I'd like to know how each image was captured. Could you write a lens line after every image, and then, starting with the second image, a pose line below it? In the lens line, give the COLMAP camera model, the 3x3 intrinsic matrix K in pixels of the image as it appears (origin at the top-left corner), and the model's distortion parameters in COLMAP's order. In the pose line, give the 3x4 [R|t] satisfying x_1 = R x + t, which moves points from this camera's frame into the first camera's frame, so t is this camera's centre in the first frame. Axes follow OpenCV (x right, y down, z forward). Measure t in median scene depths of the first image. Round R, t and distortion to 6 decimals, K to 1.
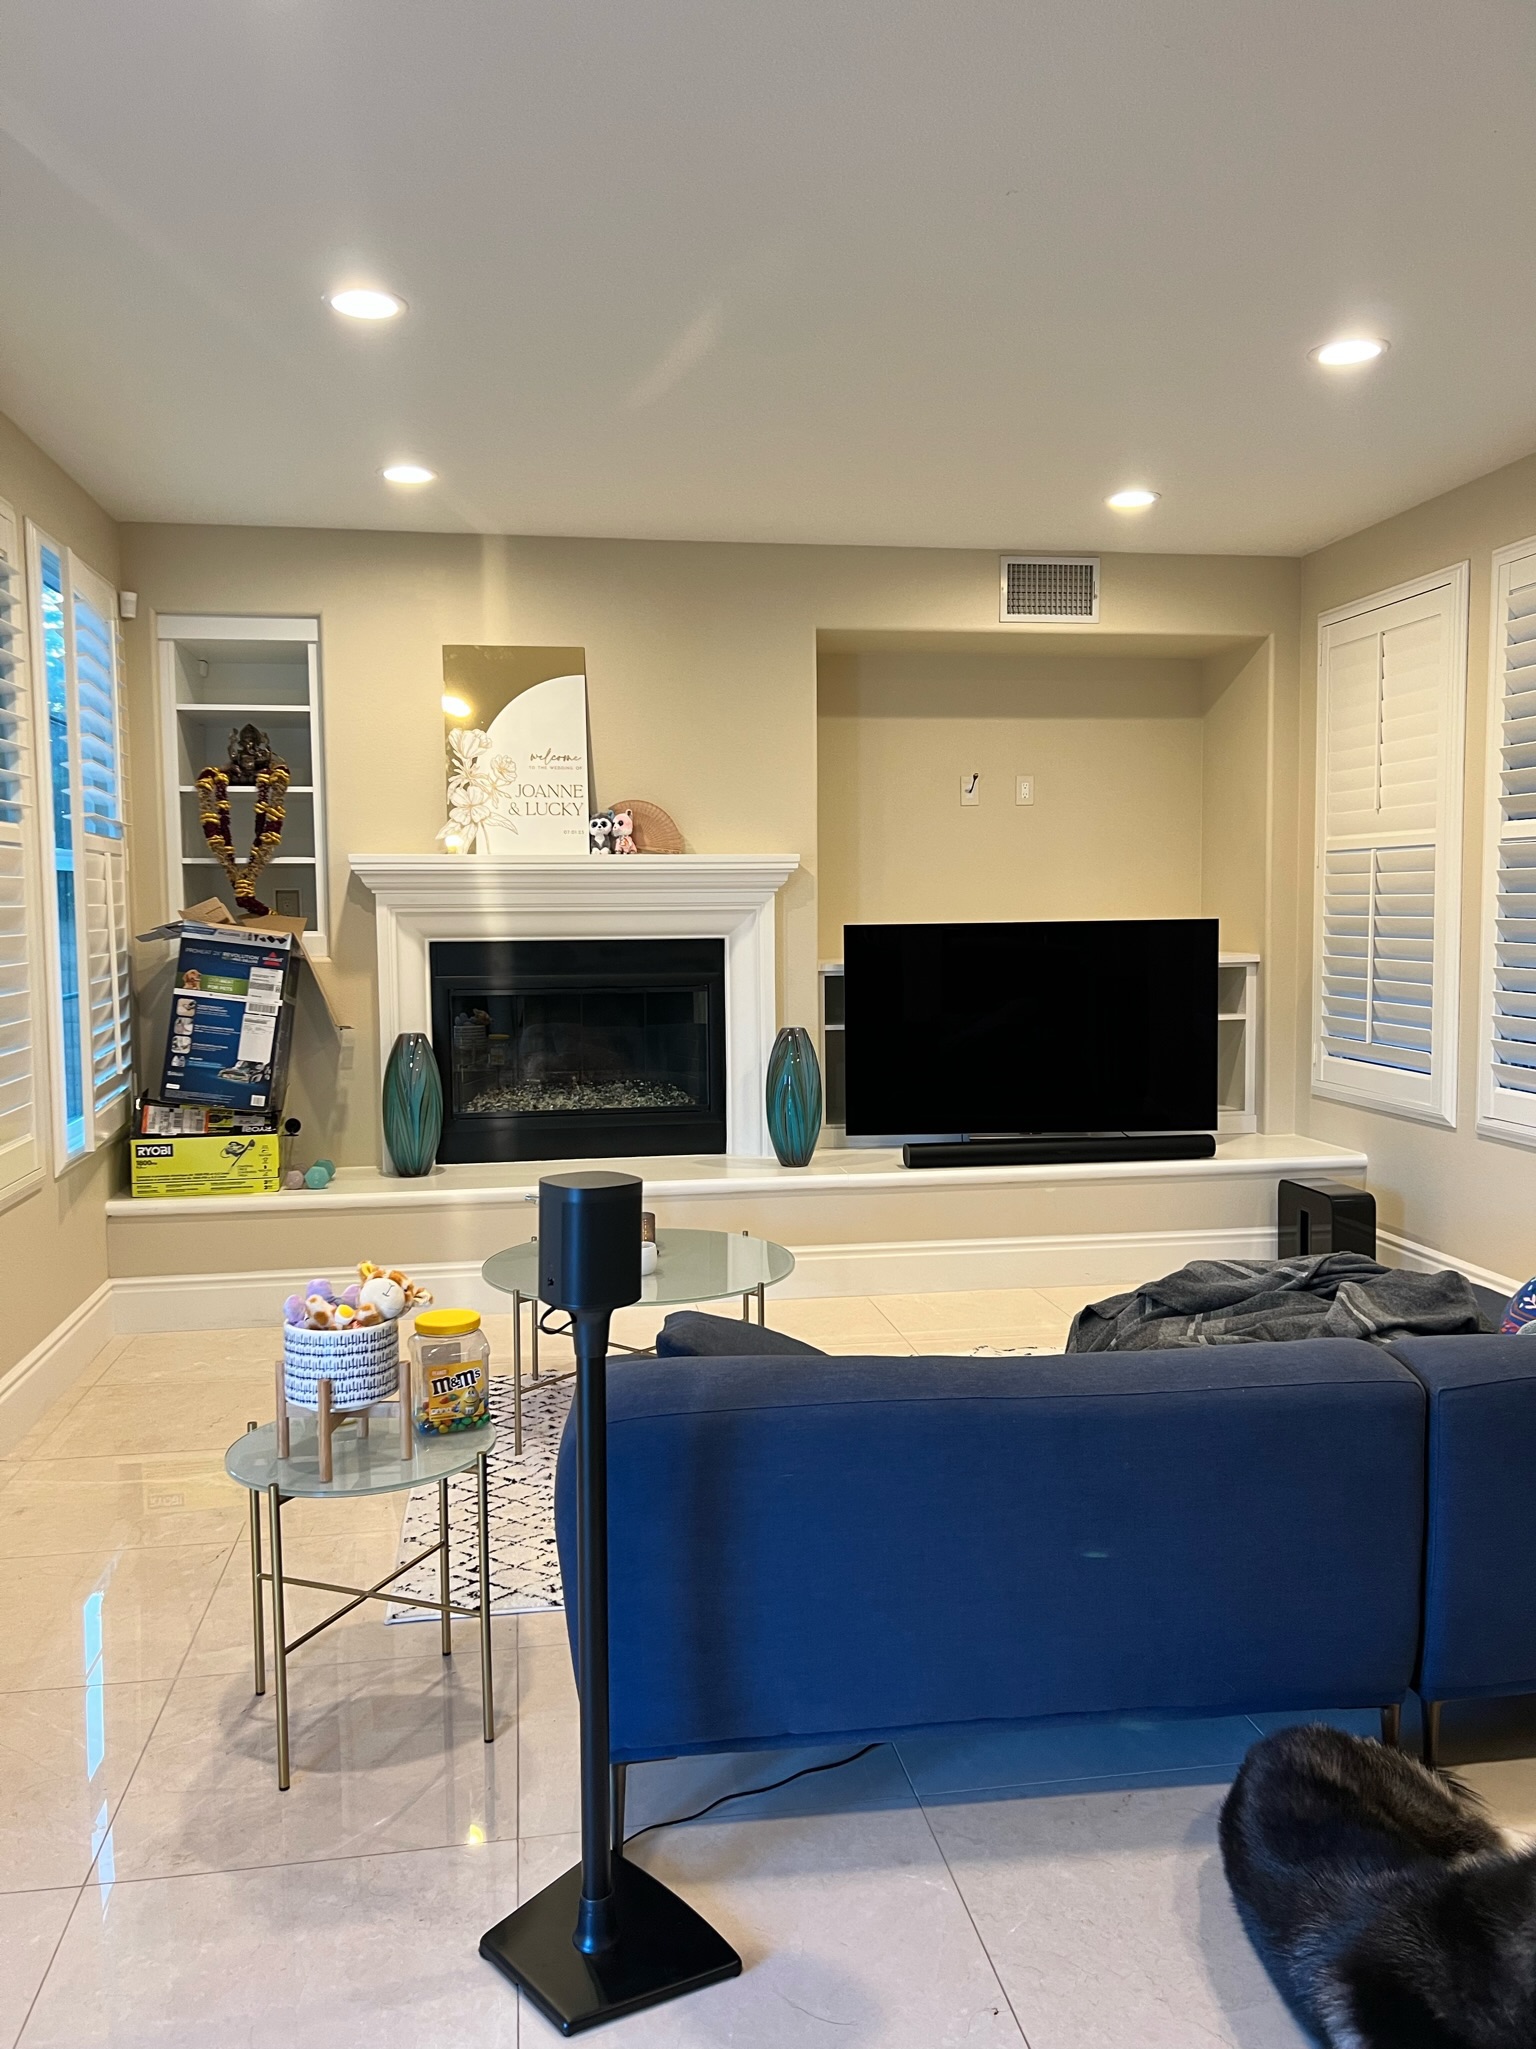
lens RADIAL K [[1549.0, 0, 776.3], [0, 1549.0, 1010.6], [0, 0, 1]] dist [0.065946, -0.086992]
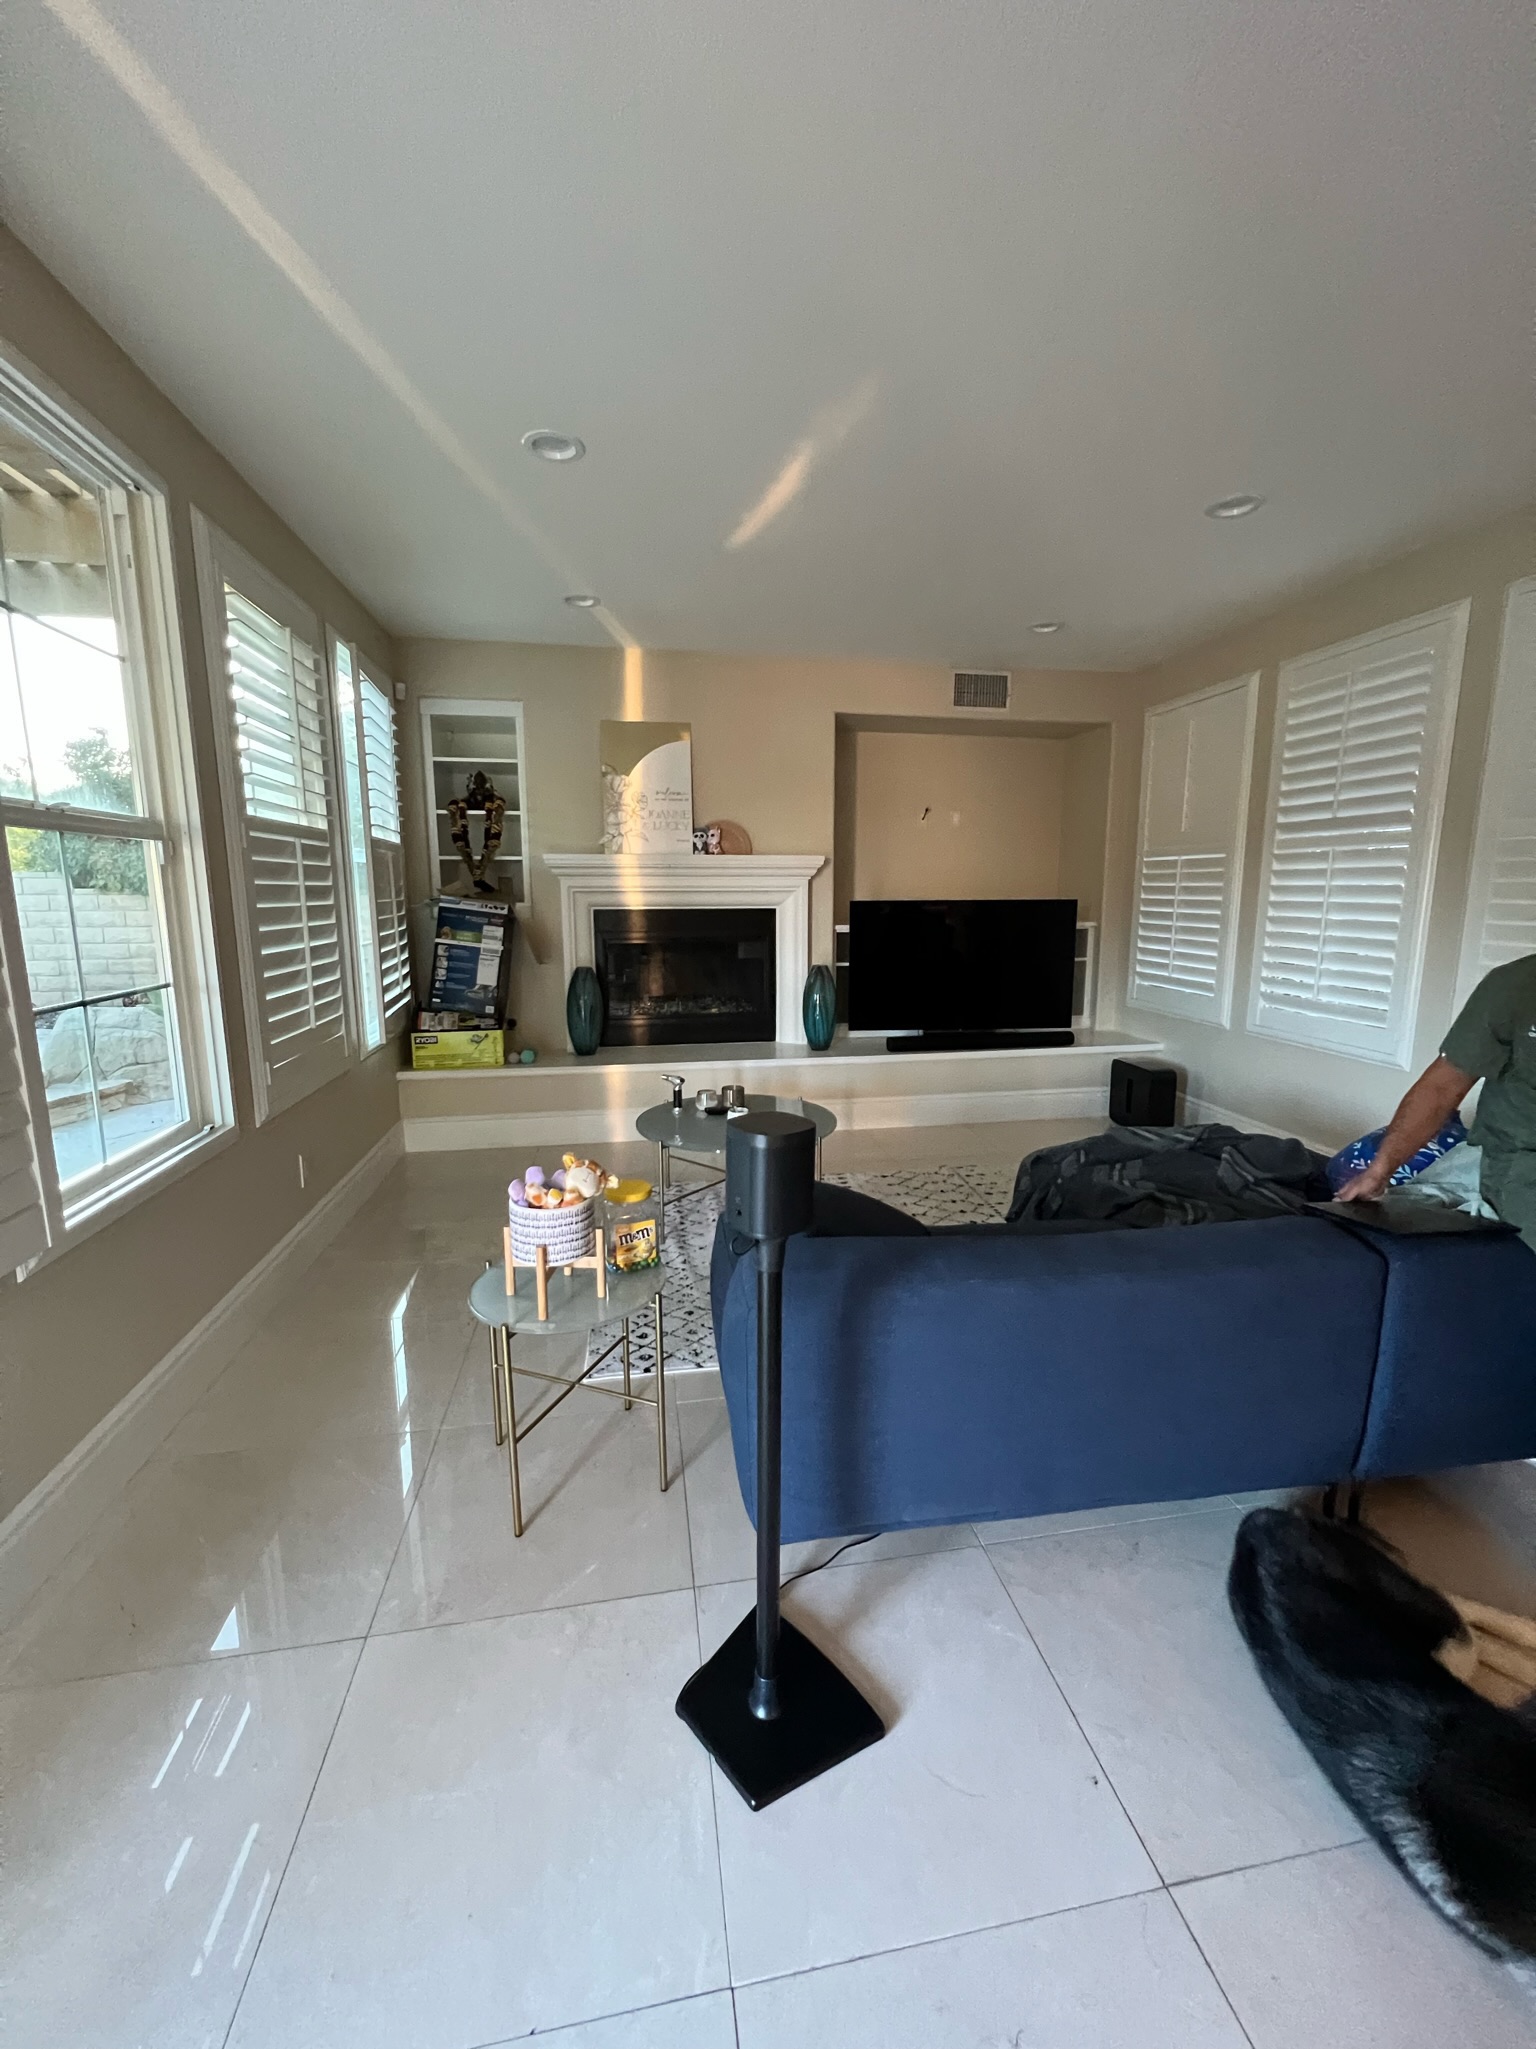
lens RADIAL K [[819.0, 0, 776.3], [0, 819.0, 1020.5], [0, 0, 1]] dist [0.000166, 0.000035]
pose [[0.999893, 0.006250, 0.013213, -0.048607], [-0.007416, 0.995907, 0.090077, -0.008661], [-0.012596, -0.090166, 0.995847, 0.156424]]
